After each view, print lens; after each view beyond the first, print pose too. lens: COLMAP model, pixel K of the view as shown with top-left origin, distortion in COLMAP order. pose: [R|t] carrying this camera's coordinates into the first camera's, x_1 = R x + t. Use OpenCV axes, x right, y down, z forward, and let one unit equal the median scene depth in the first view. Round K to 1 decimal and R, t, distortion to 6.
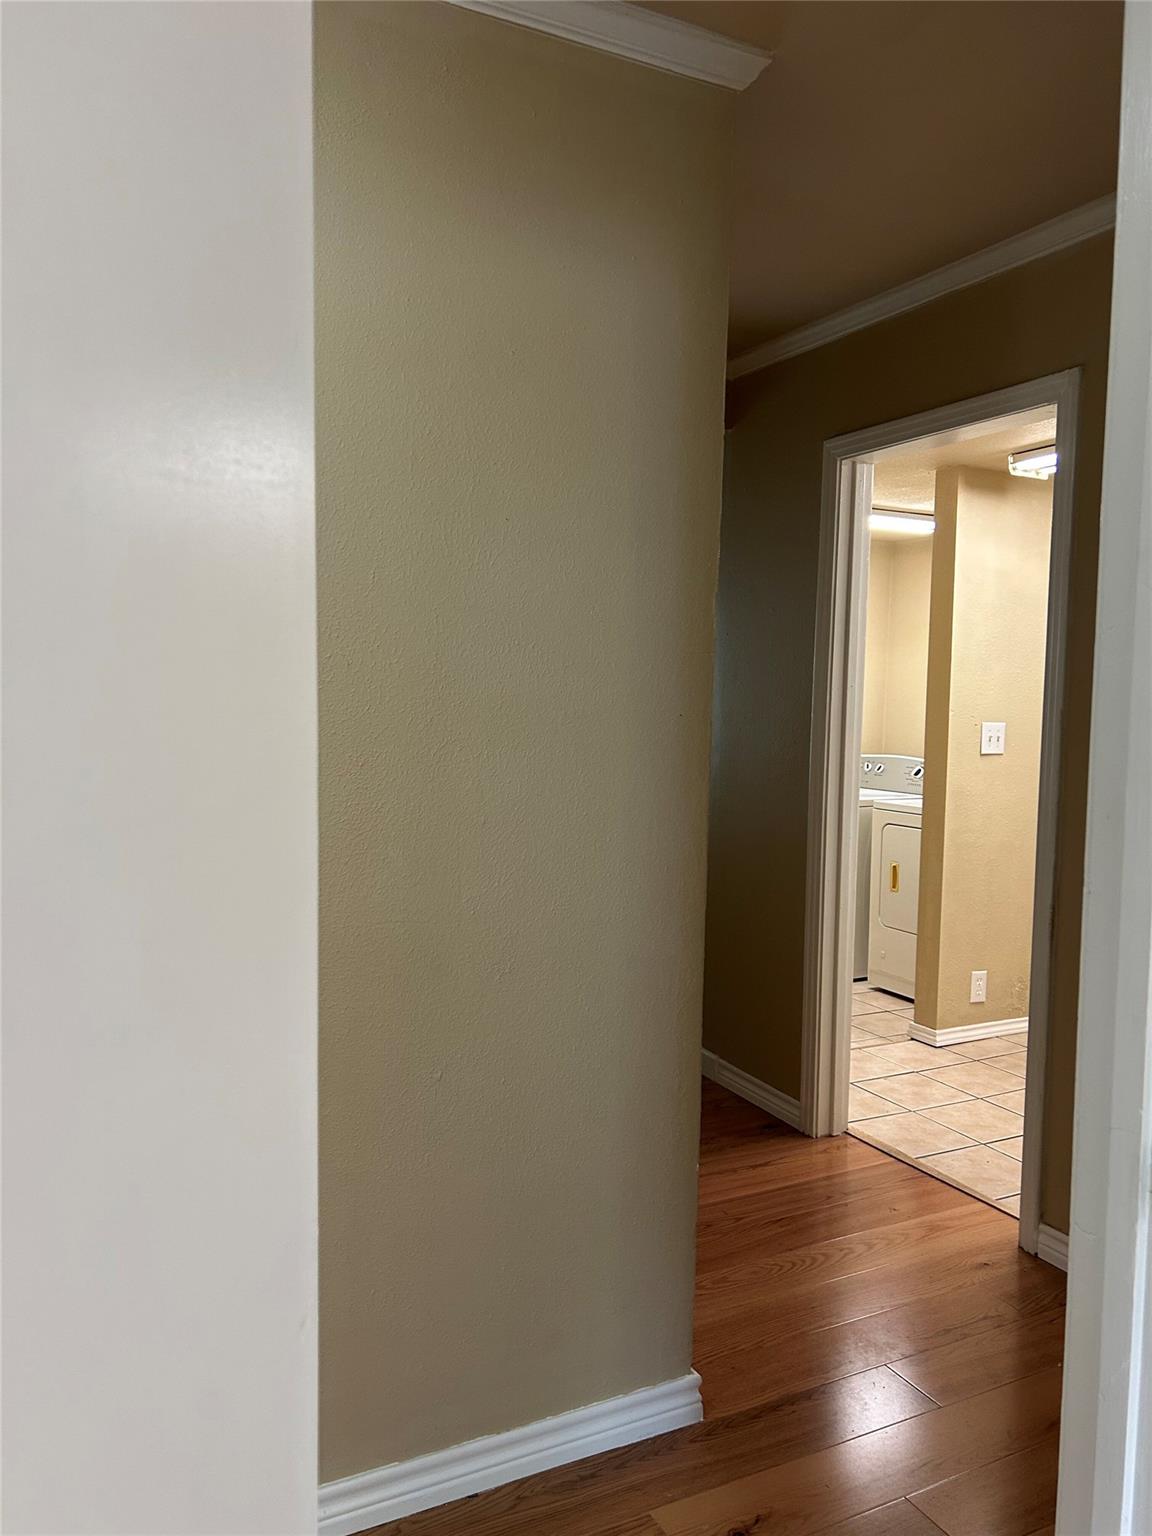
lens RADIAL K [[1159.2, 0, 570.1], [0, 1159.2, 782.6], [0, 0, 1]] dist [0.049673, -0.062782]
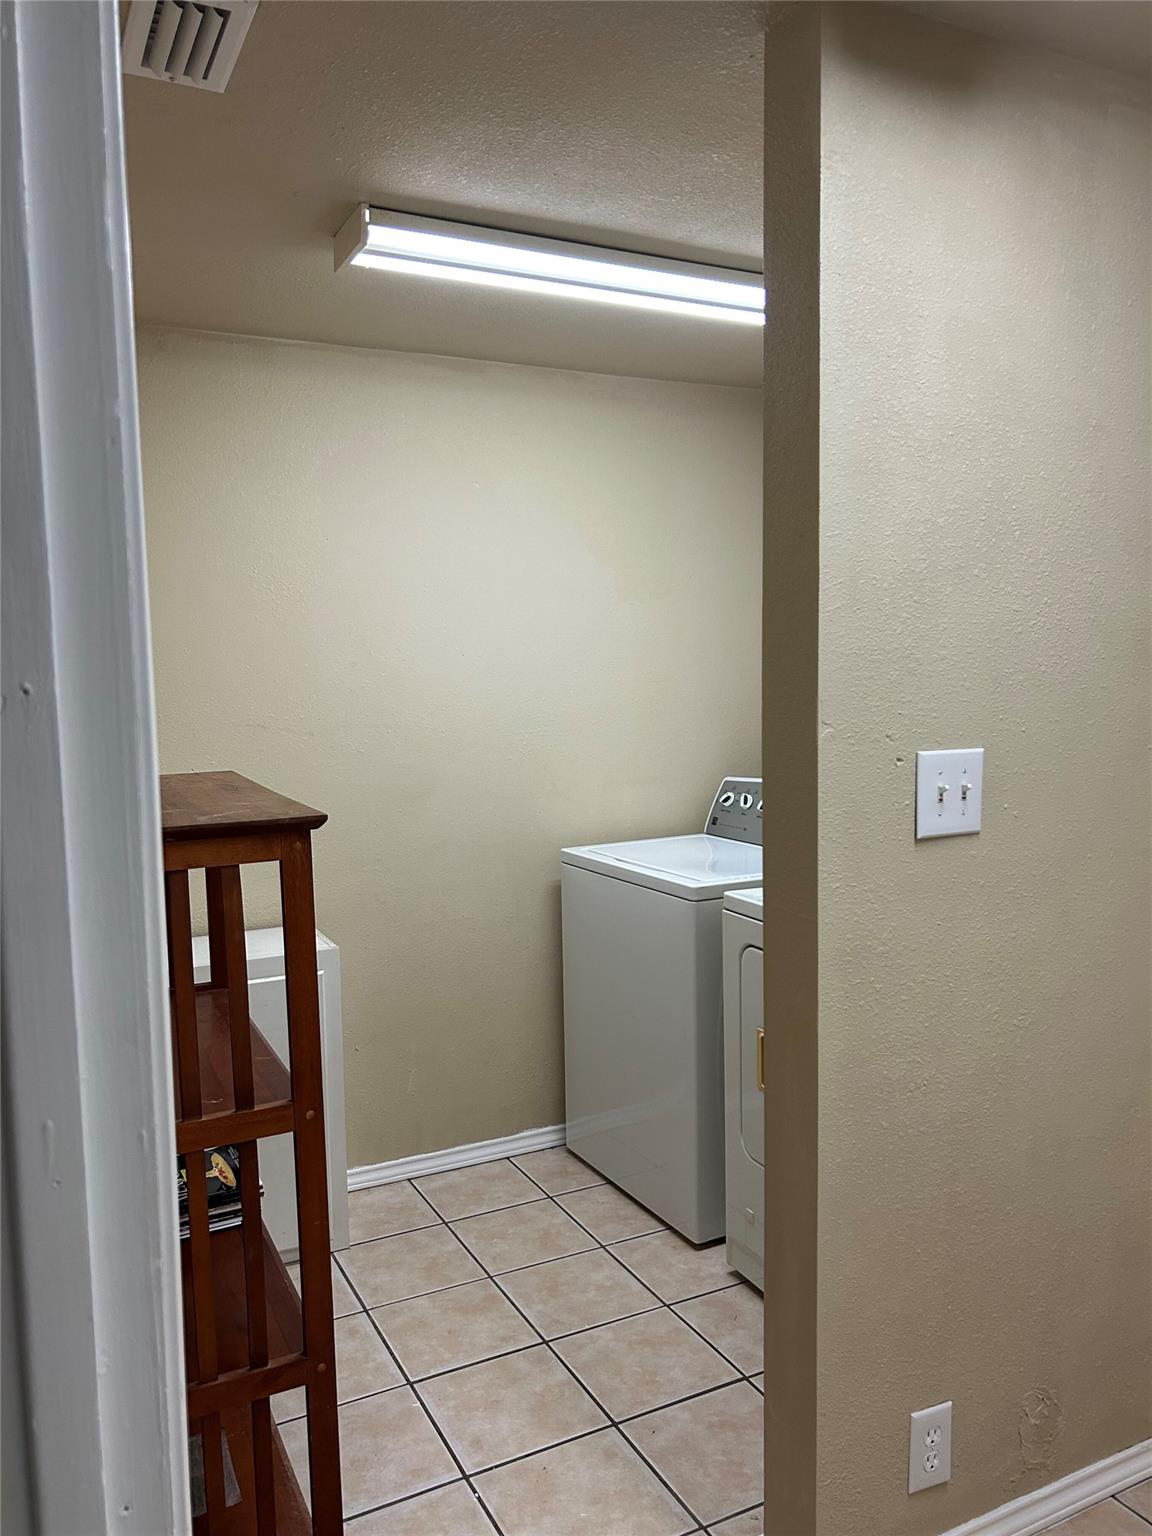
lens RADIAL K [[1159.2, 0, 570.1], [0, 1159.2, 782.6], [0, 0, 1]] dist [0.049673, -0.062782]
pose [[0.999465, -0.032547, -0.003109, 0.253743], [0.032612, 0.999184, 0.023846, -0.055448], [0.002330, -0.023935, 0.999711, 0.656974]]
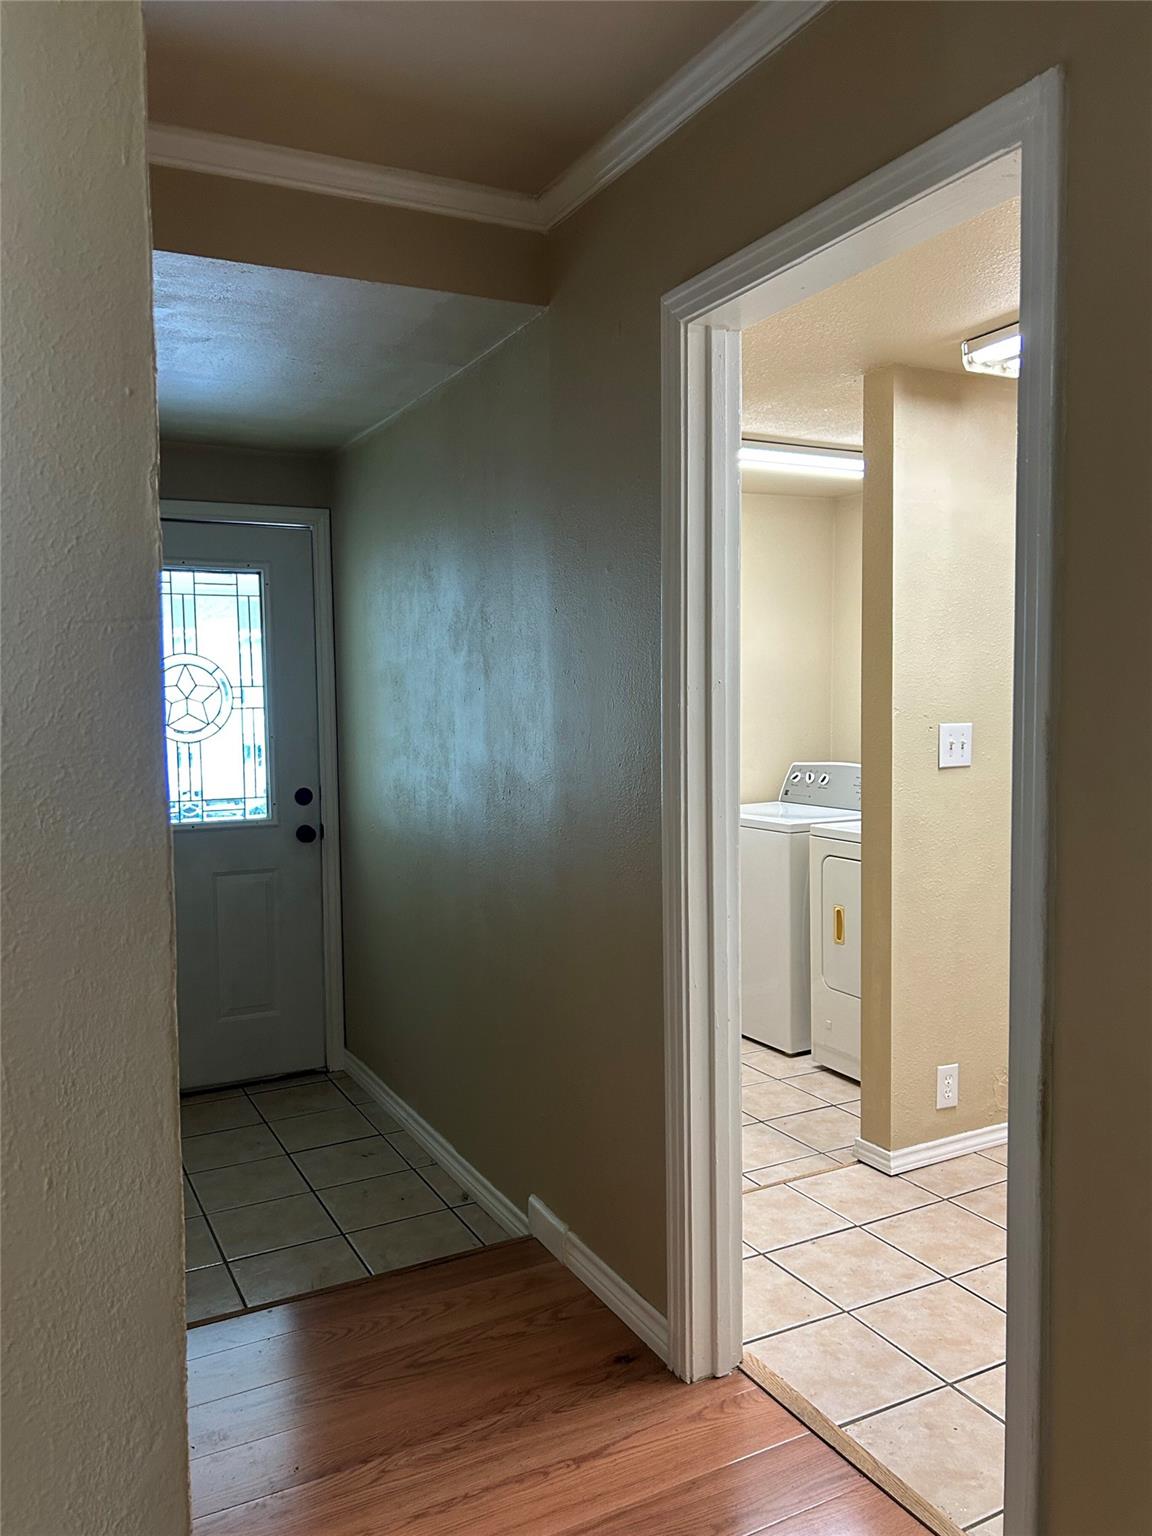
lens RADIAL K [[1162.7, 0, 560.4], [0, 1162.7, 784.5], [0, 0, 1]] dist [0.053644, -0.058424]
pose [[0.999450, -0.033147, 0.000846, 0.119953], [0.033145, 0.999448, 0.002186, -0.024043], [-0.000918, -0.002157, 0.999997, 0.282573]]
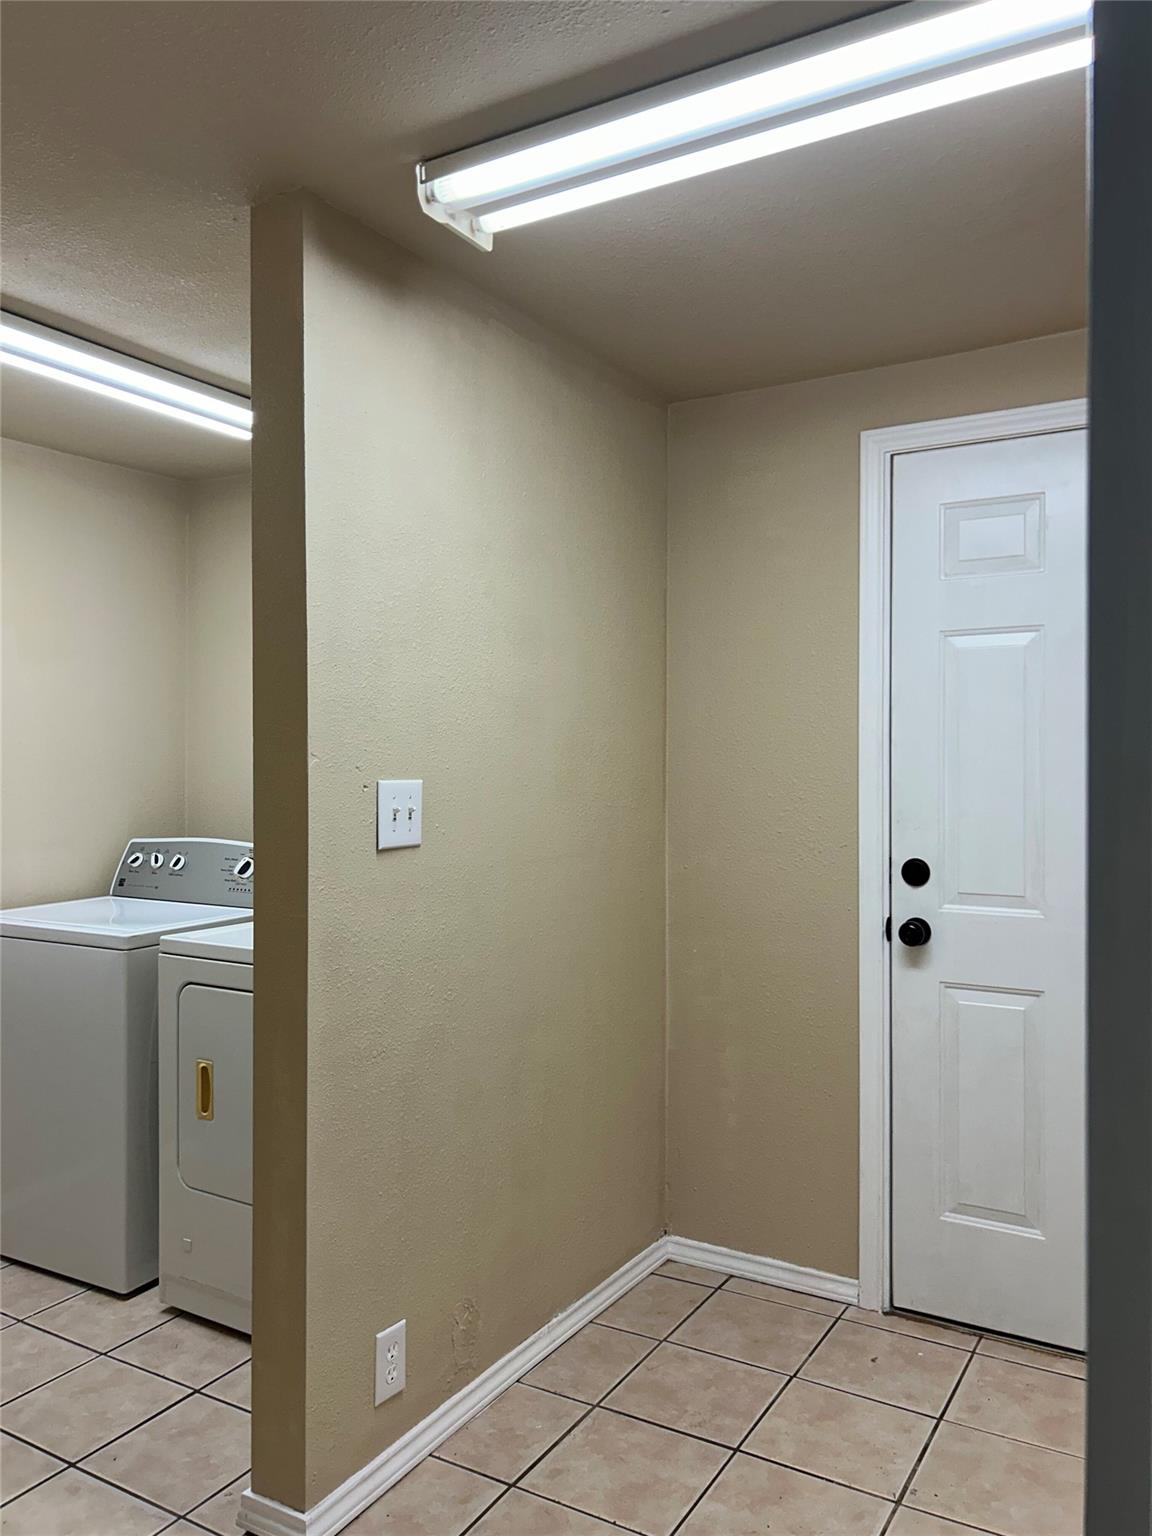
lens RADIAL K [[1163.5, 0, 563.9], [0, 1163.5, 765.4], [0, 0, 1]] dist [0.053453, -0.042913]
pose [[0.848729, -0.019993, 0.528450, 0.178638], [0.052779, 0.997498, -0.047028, -0.032892], [-0.526188, 0.067805, 0.847661, 0.588665]]
